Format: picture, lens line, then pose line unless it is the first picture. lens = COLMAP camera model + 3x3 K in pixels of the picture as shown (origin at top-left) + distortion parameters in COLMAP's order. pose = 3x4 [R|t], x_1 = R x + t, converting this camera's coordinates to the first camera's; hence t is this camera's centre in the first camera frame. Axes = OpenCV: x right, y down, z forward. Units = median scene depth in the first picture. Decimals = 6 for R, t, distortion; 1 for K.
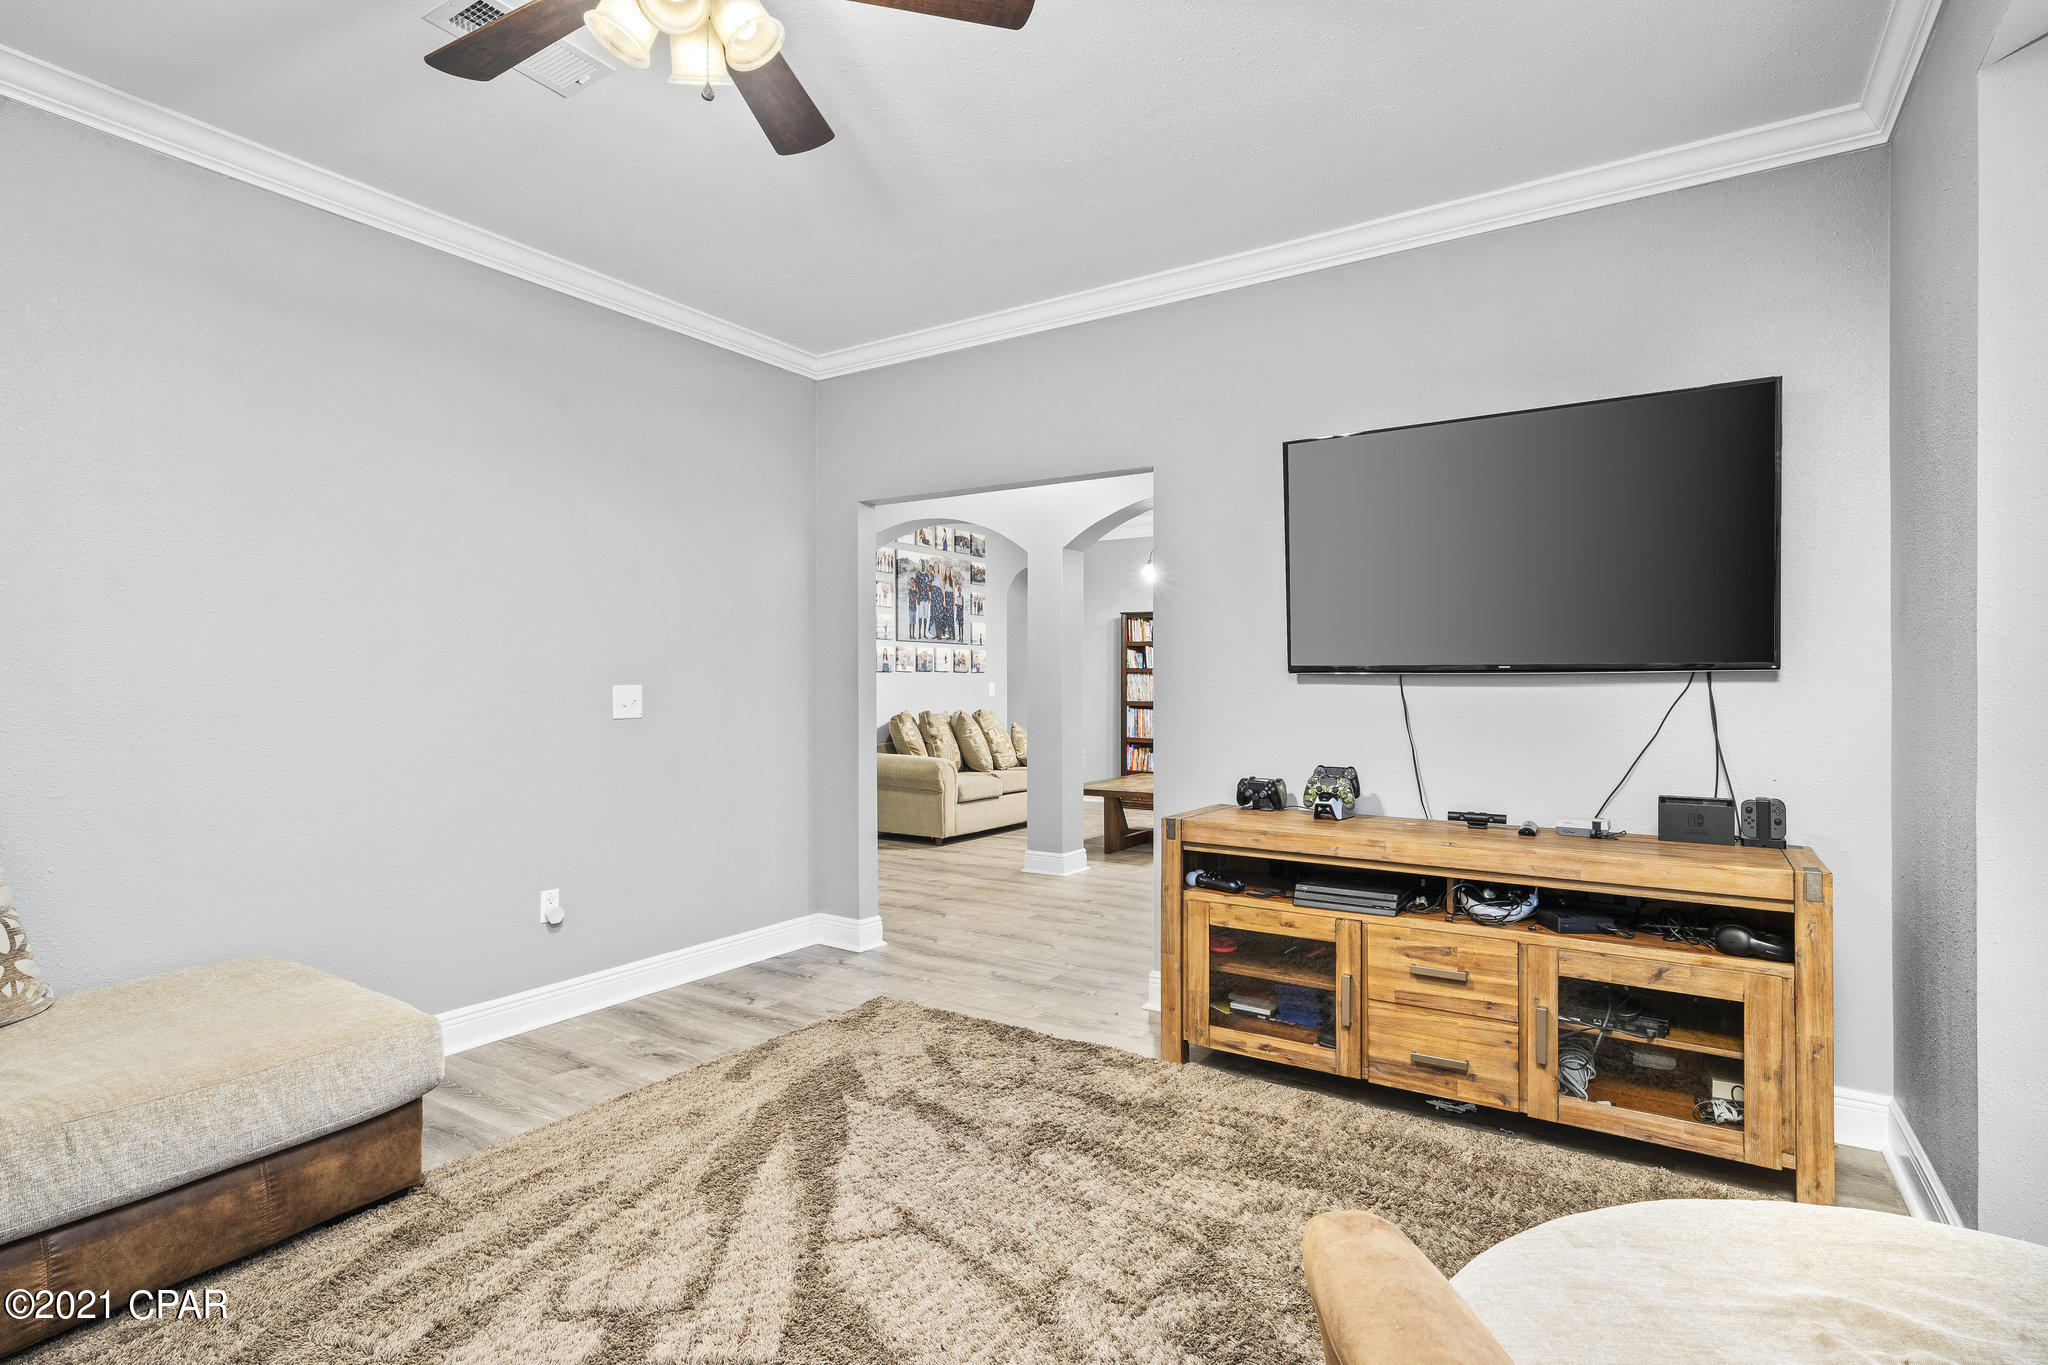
lens RADIAL K [[1041.3, 0, 1027.7], [0, 1041.3, 683.1], [0, 0, 1]] dist [0.004094, 0.002267]
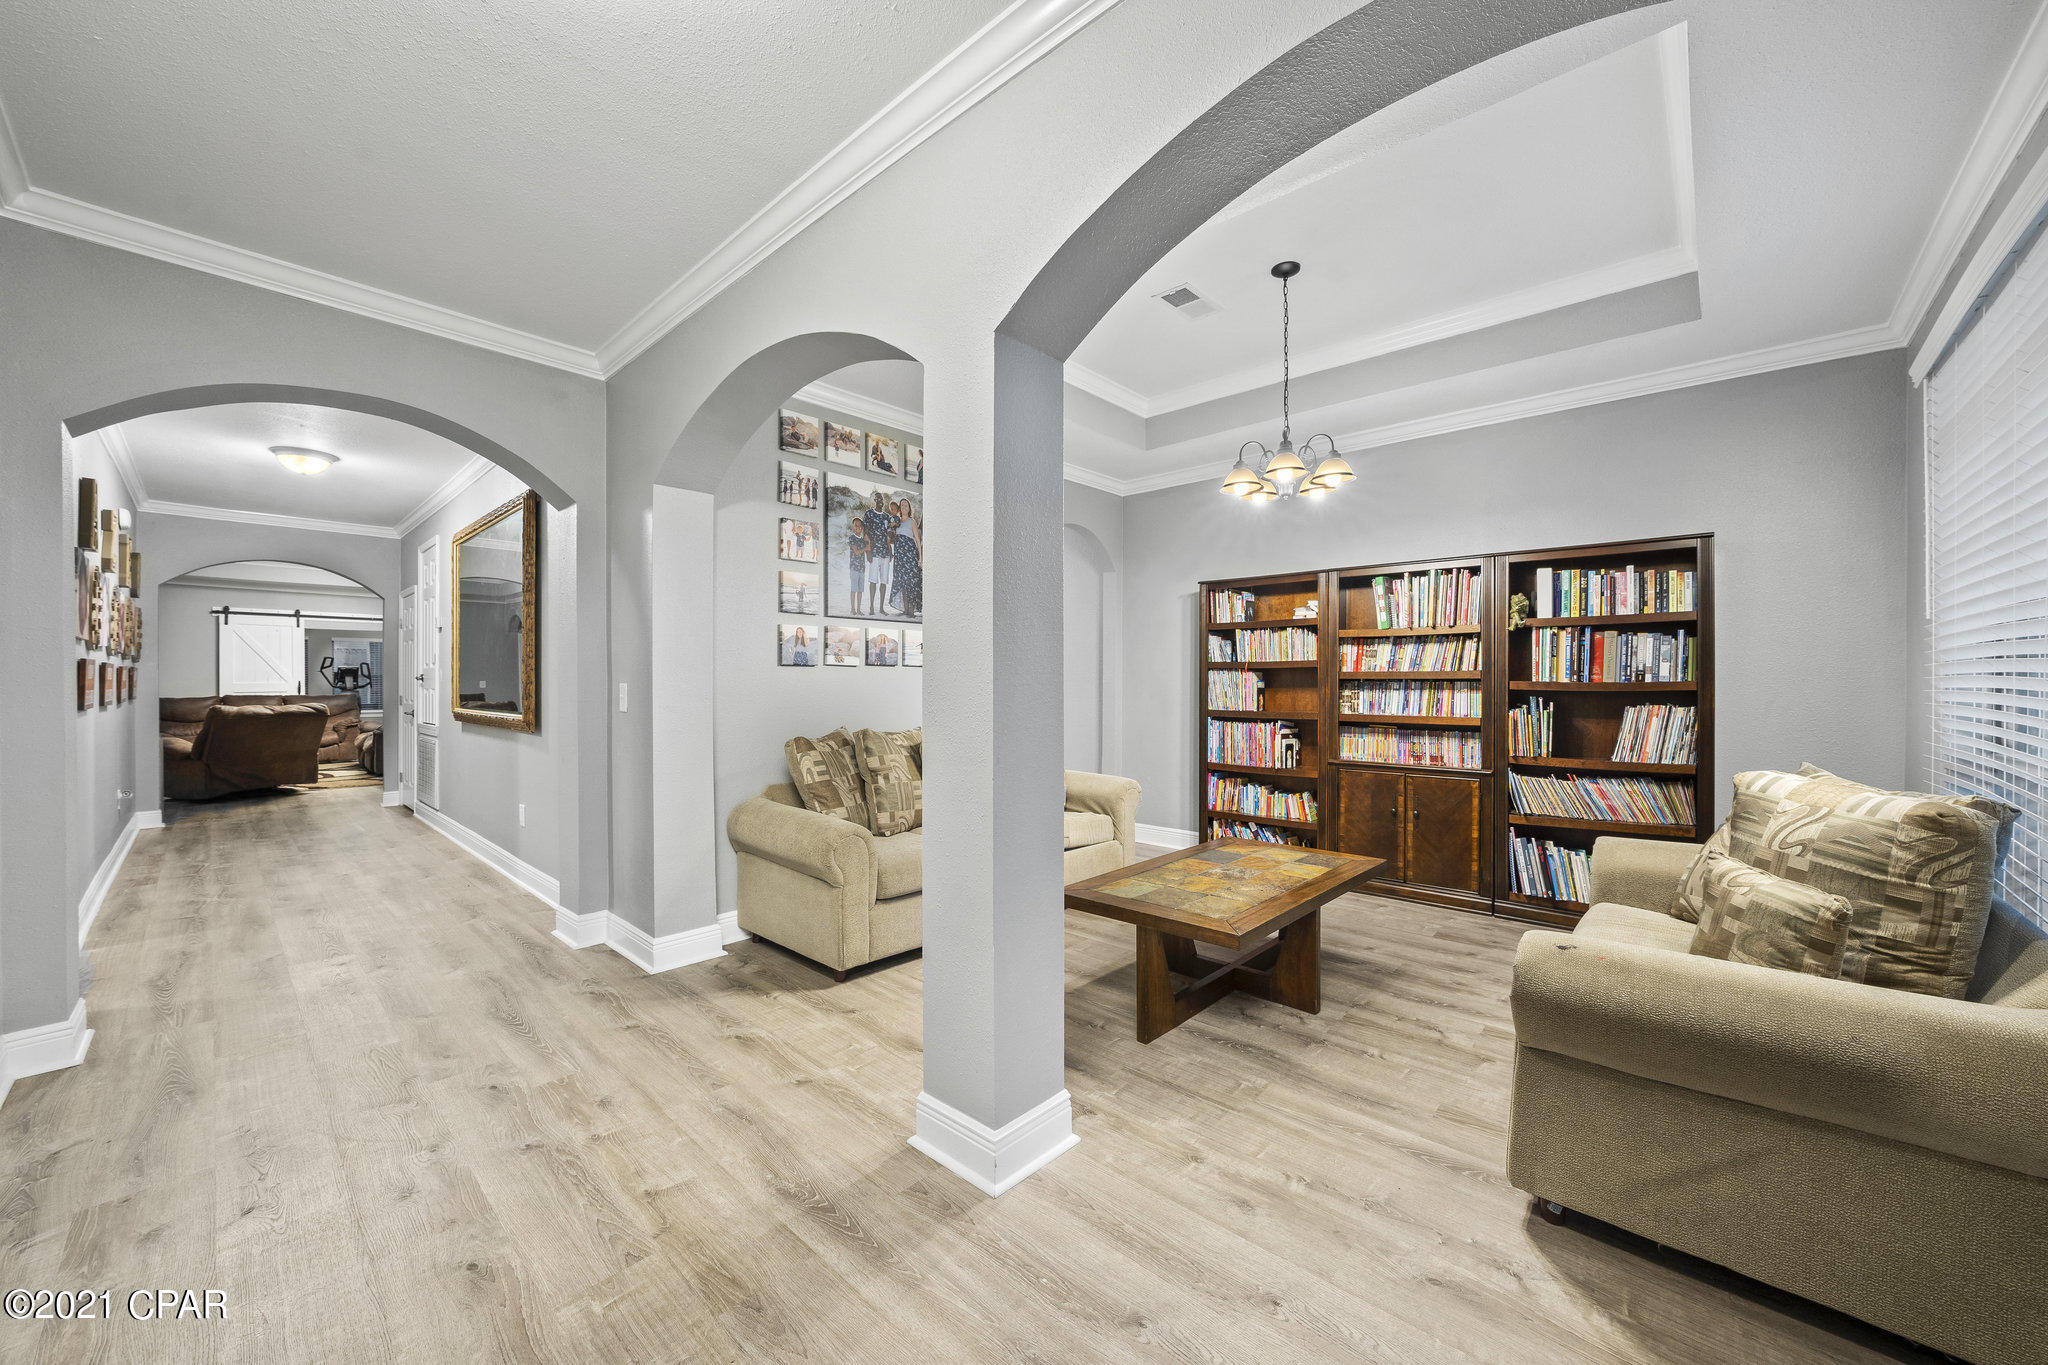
lens RADIAL K [[758.3, 0, 1018.8], [0, 758.3, 678.3], [0, 0, 1]] dist [-0.008482, 0.000065]
pose [[0.984449, 0.004057, -0.175624, 0.069069], [-0.004900, 0.999978, -0.004365, -0.001666], [0.175602, 0.005157, 0.984448, 0.557137]]
